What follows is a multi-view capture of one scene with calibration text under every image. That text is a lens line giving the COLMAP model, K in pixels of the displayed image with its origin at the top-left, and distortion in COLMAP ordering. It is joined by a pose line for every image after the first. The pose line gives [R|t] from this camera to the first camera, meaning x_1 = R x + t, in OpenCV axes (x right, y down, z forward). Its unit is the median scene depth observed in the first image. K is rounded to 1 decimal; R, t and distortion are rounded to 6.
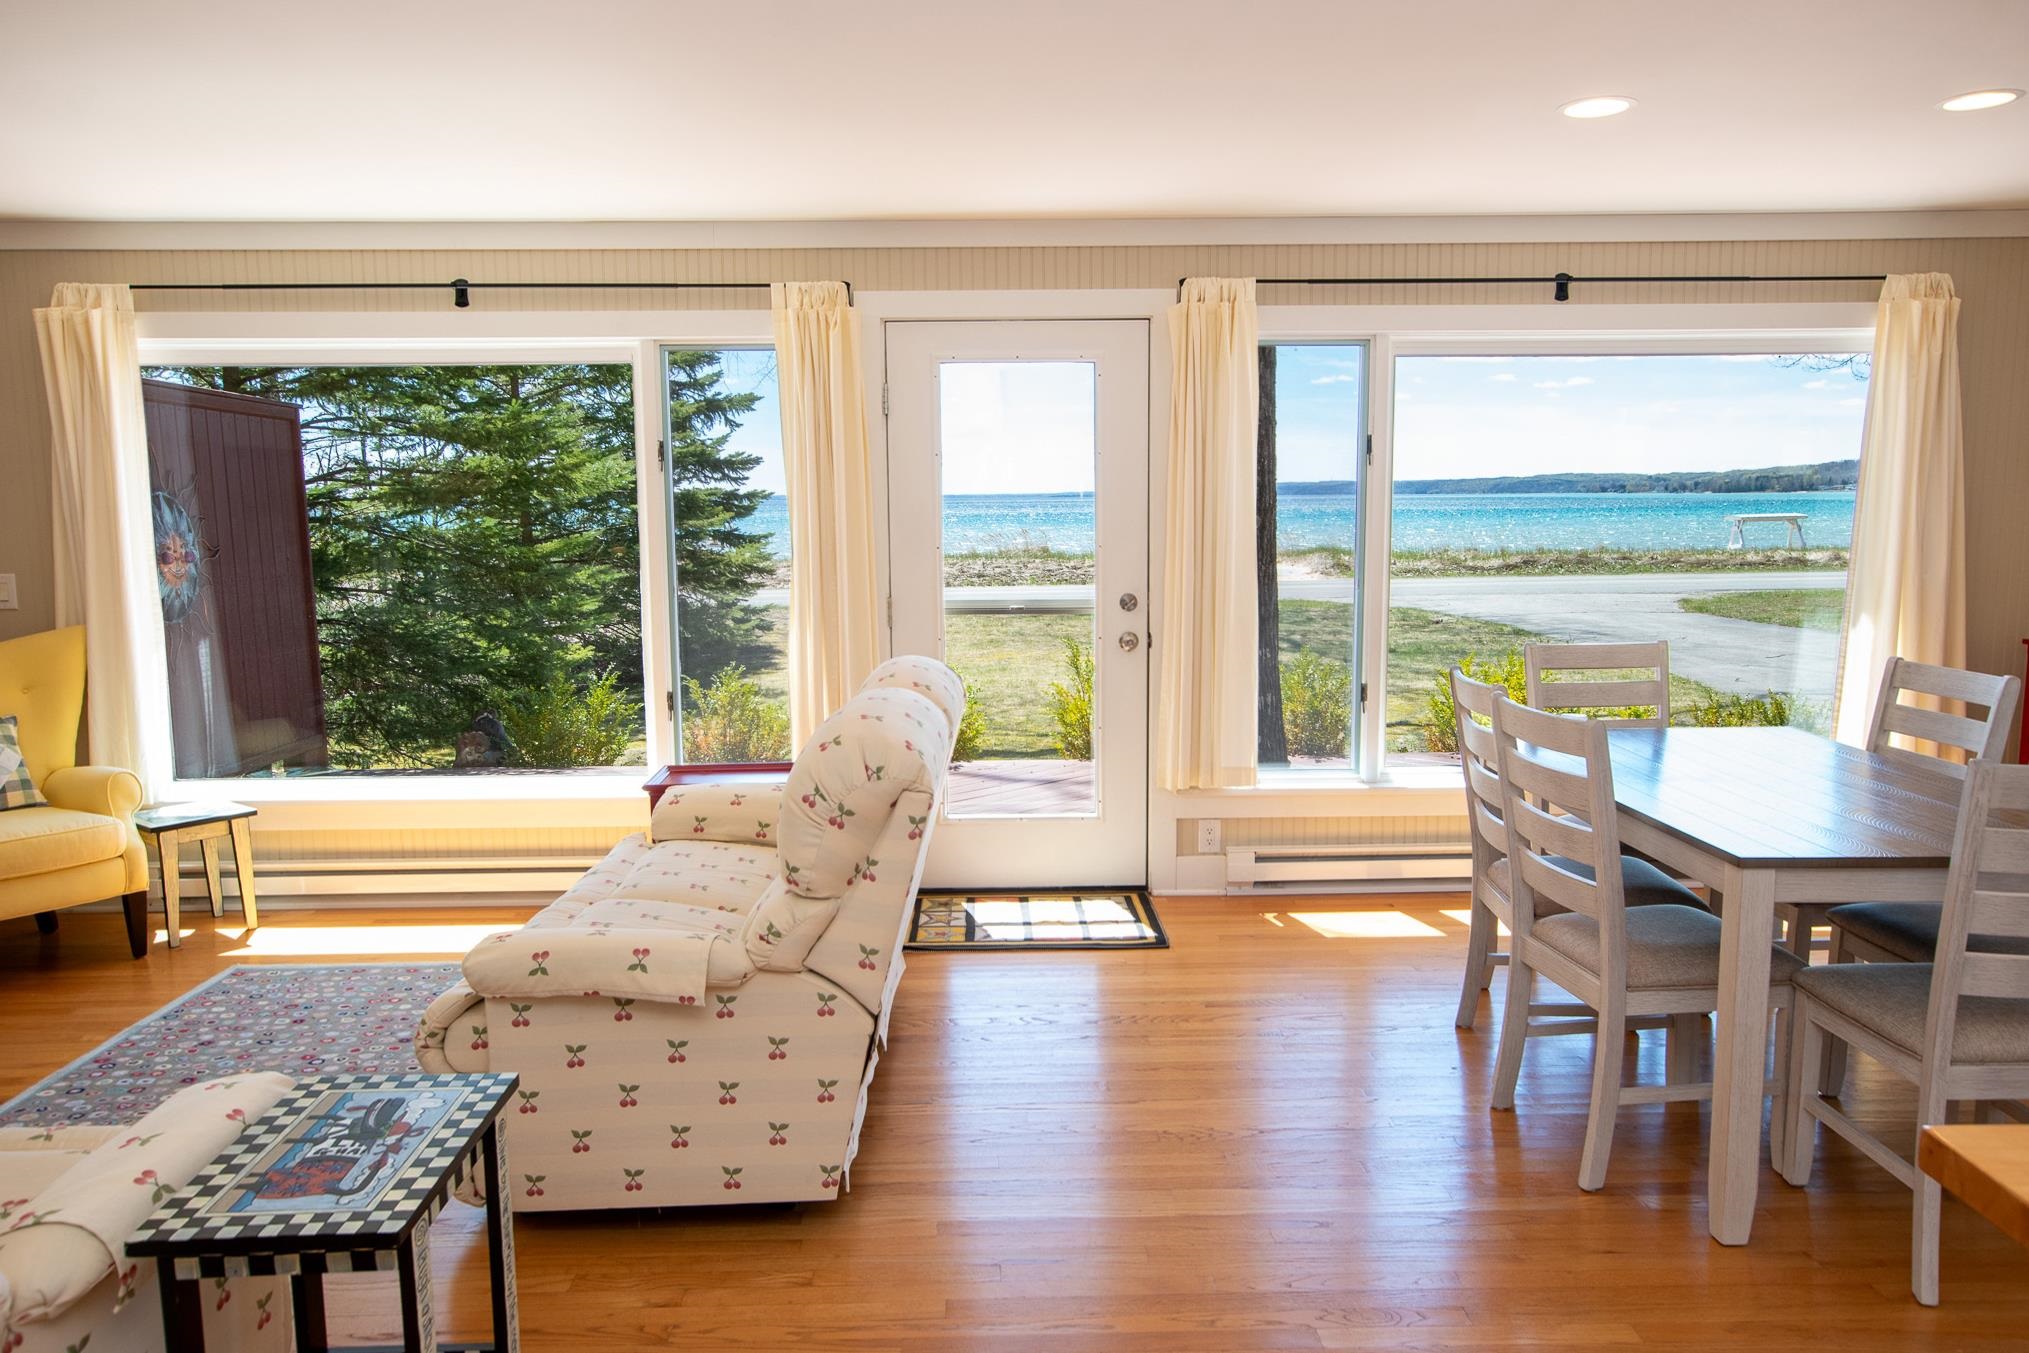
lens RADIAL K [[1456.8, 0, 1017.7], [0, 1456.8, 682.5], [0, 0, 1]] dist [-0.000077, 0.005194]
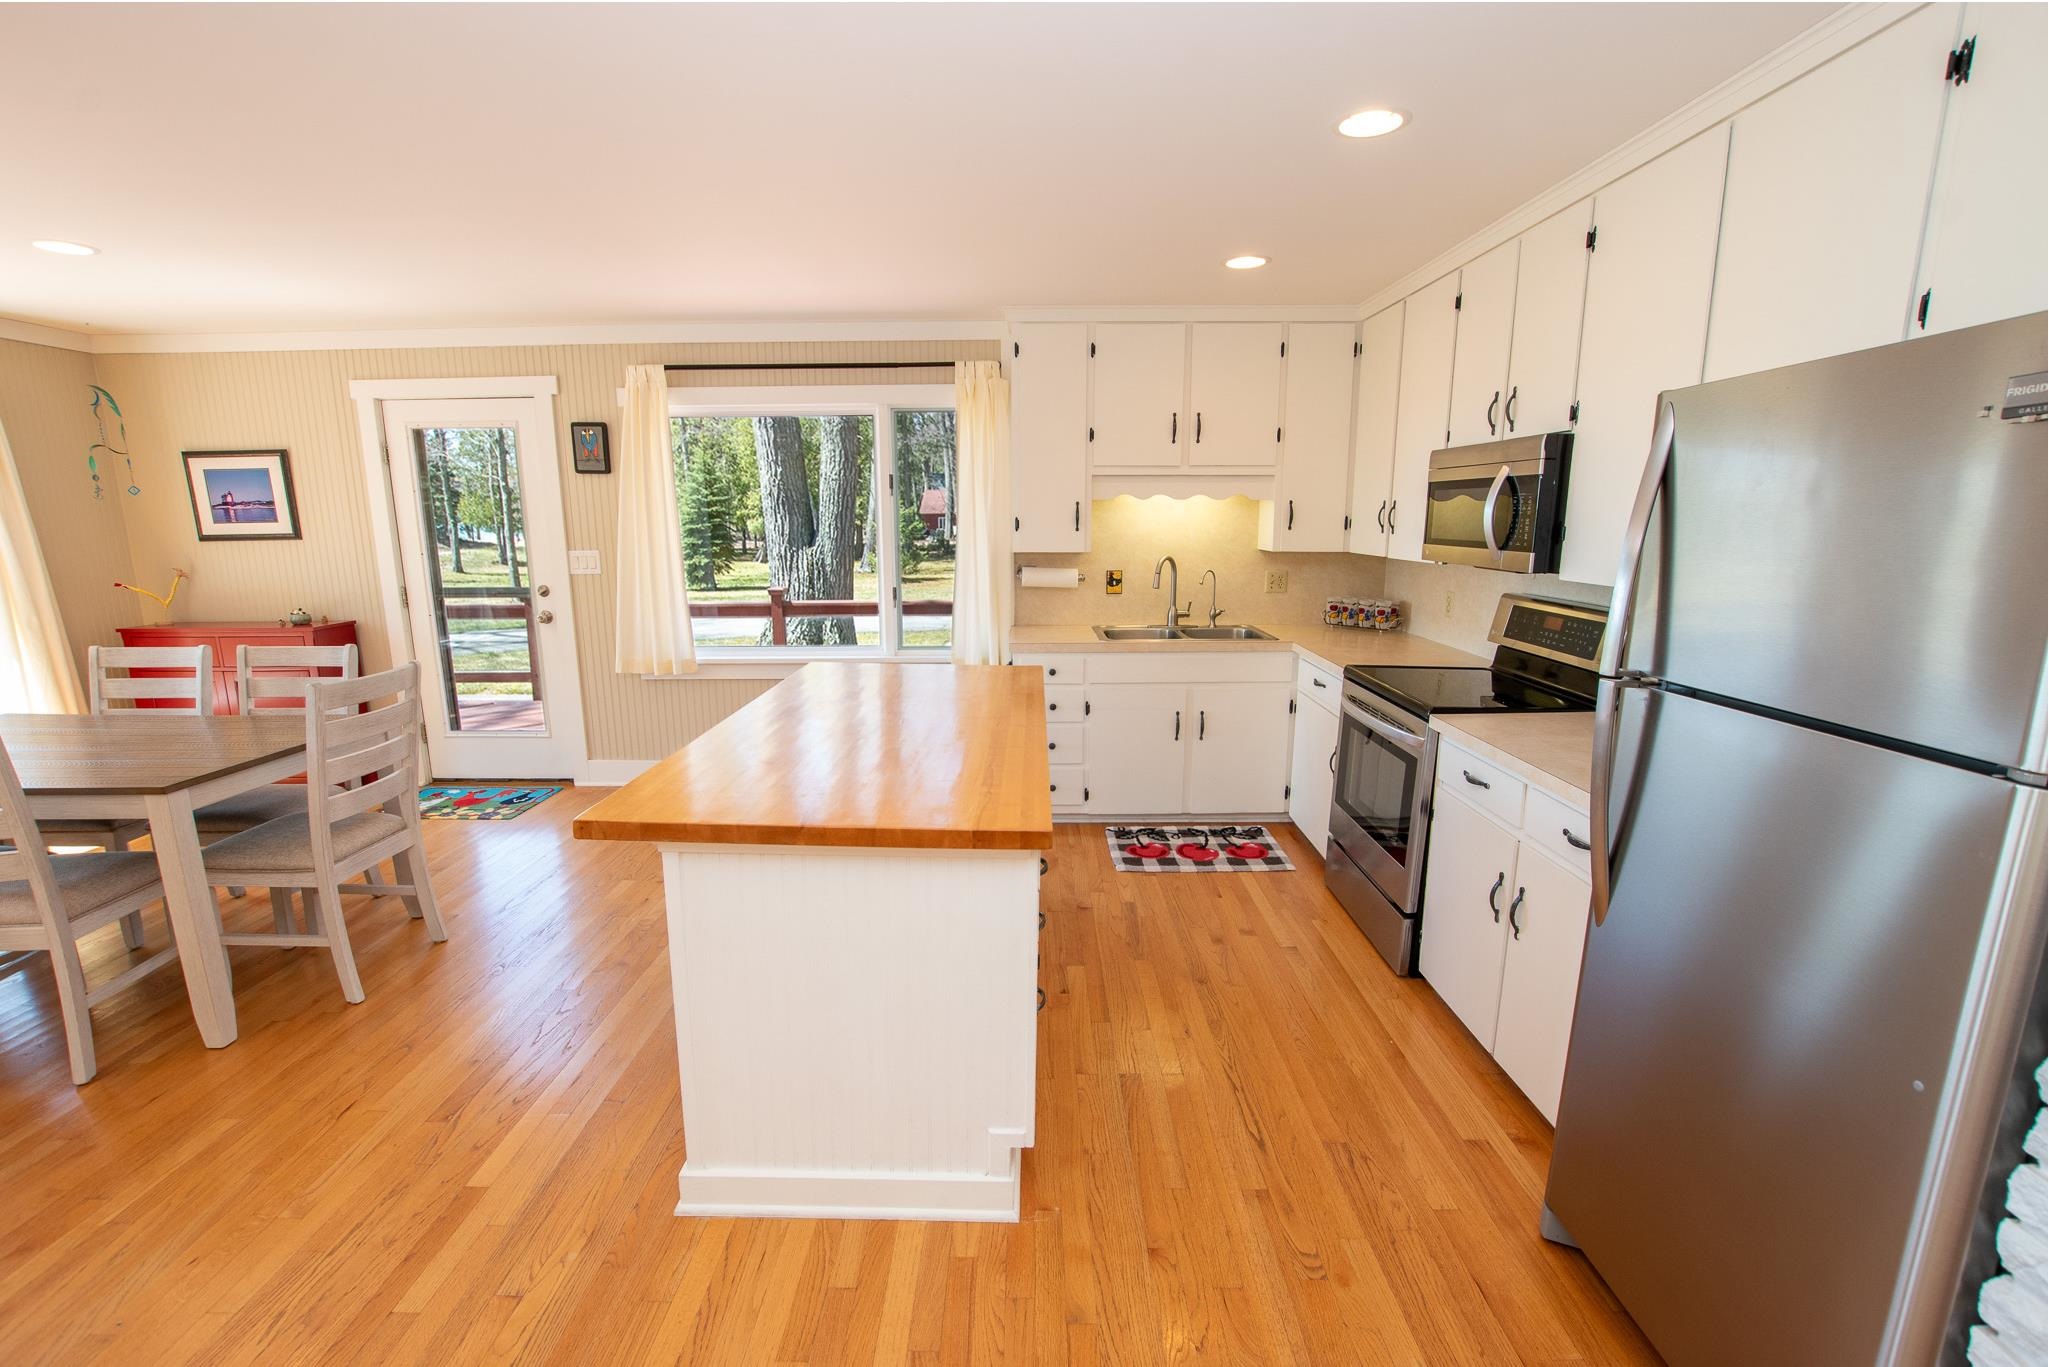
lens RADIAL K [[908.8, 0, 1014.8], [0, 908.8, 693.3], [0, 0, 1]] dist [-0.033867, 0.005775]
pose [[0.031636, -0.183069, 0.982591, -0.035523], [0.130265, 0.975453, 0.177545, -0.001417], [-0.990974, 0.122380, 0.054707, 0.015544]]
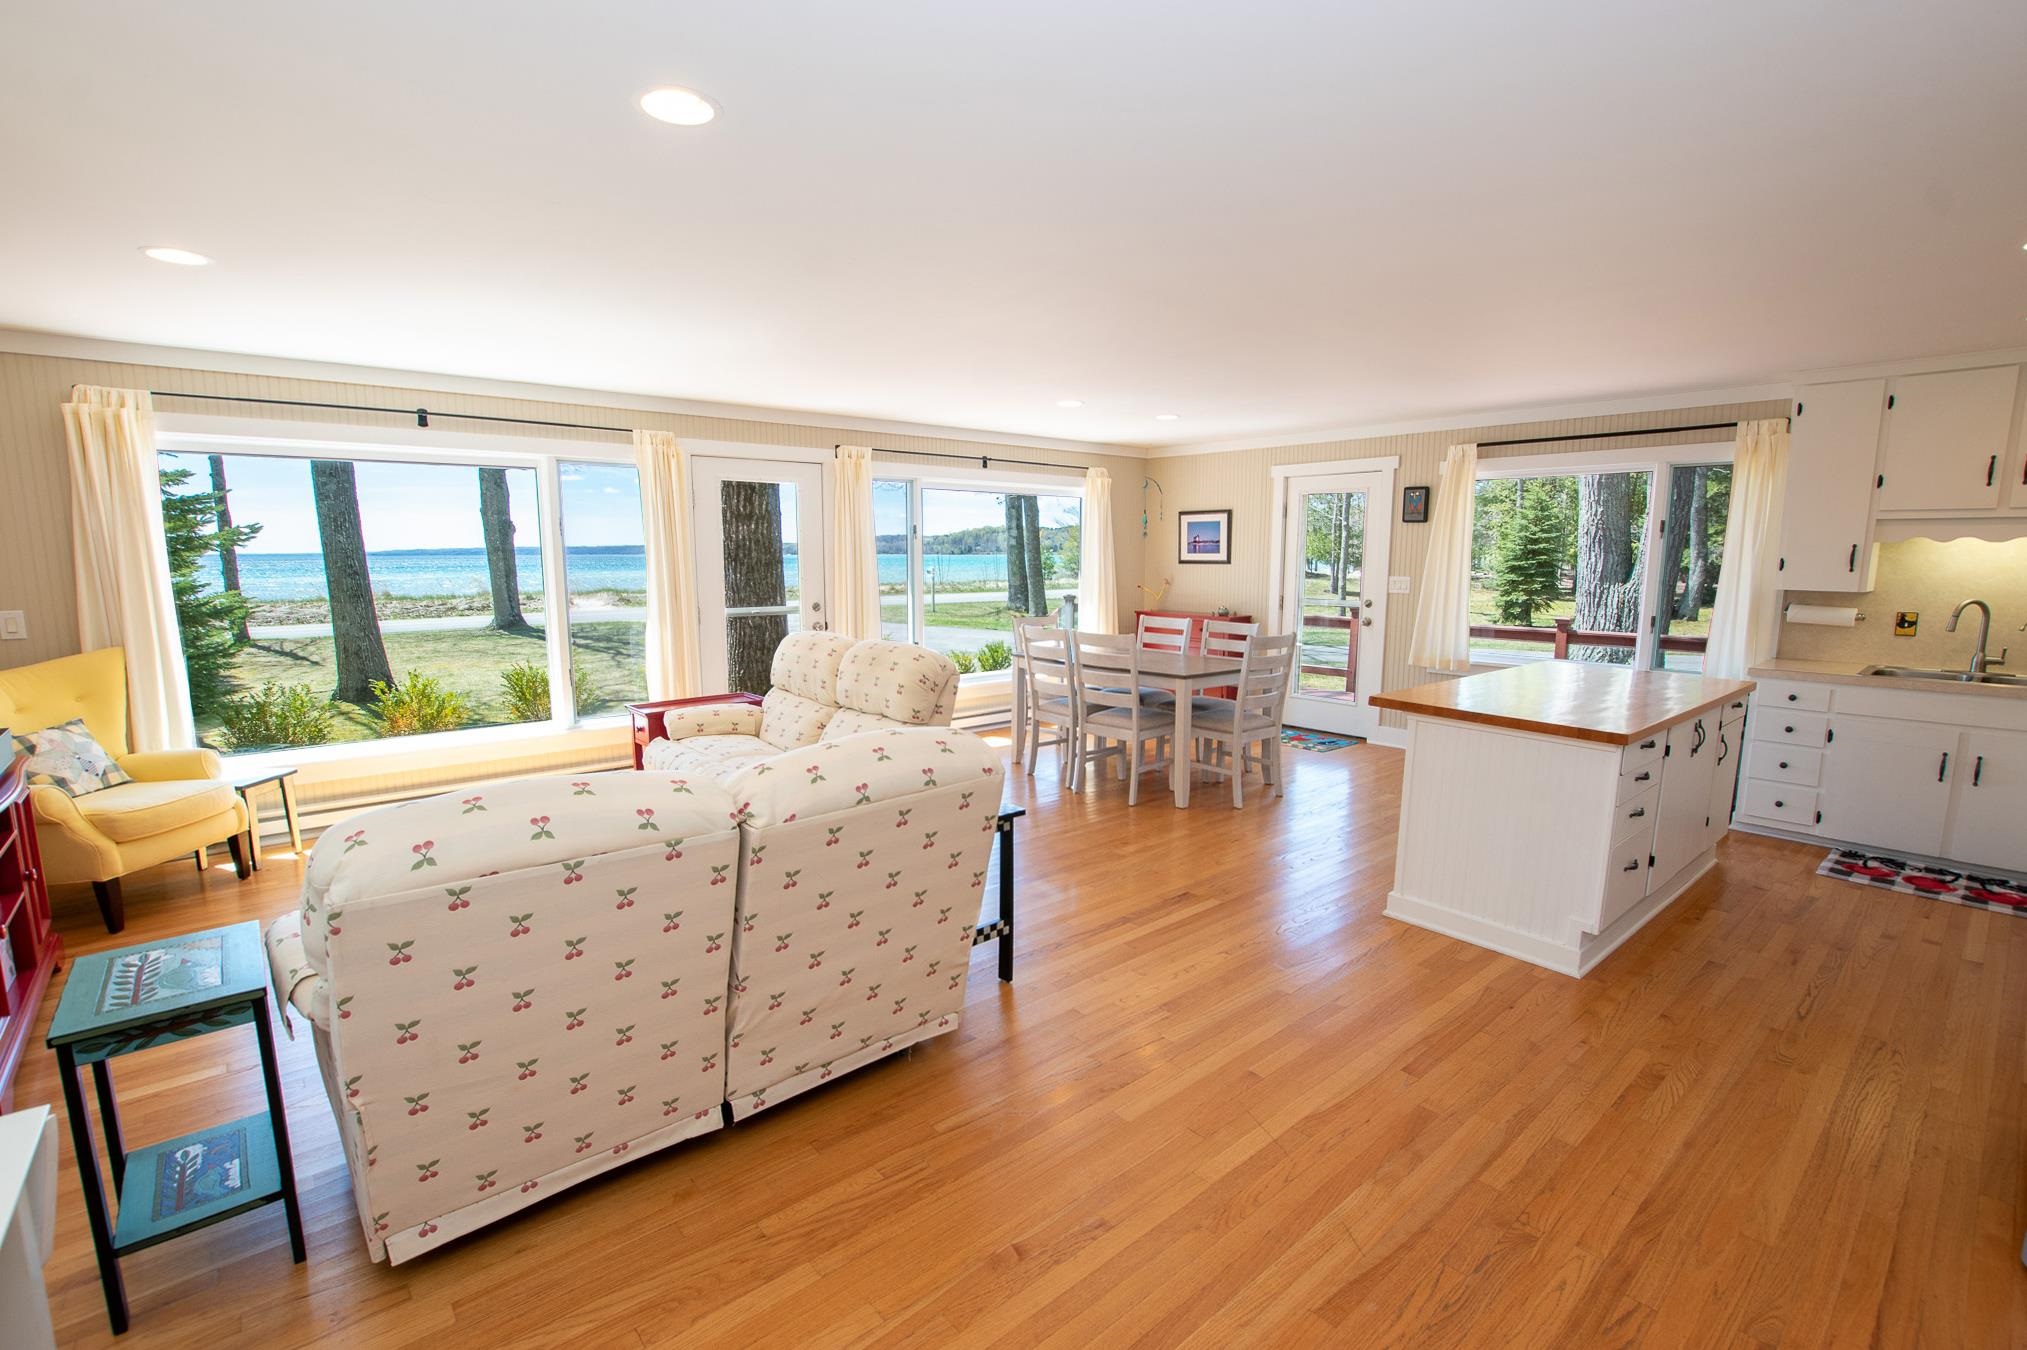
lens RADIAL K [[899.1, 0, 1012.5], [0, 899.1, 694.8], [0, 0, 1]] dist [-0.033867, 0.005775]
pose [[0.775392, -0.089264, 0.625139, -0.110761], [0.072749, 0.995995, 0.051984, 0.004472], [-0.627275, 0.005170, 0.778780, -0.025327]]
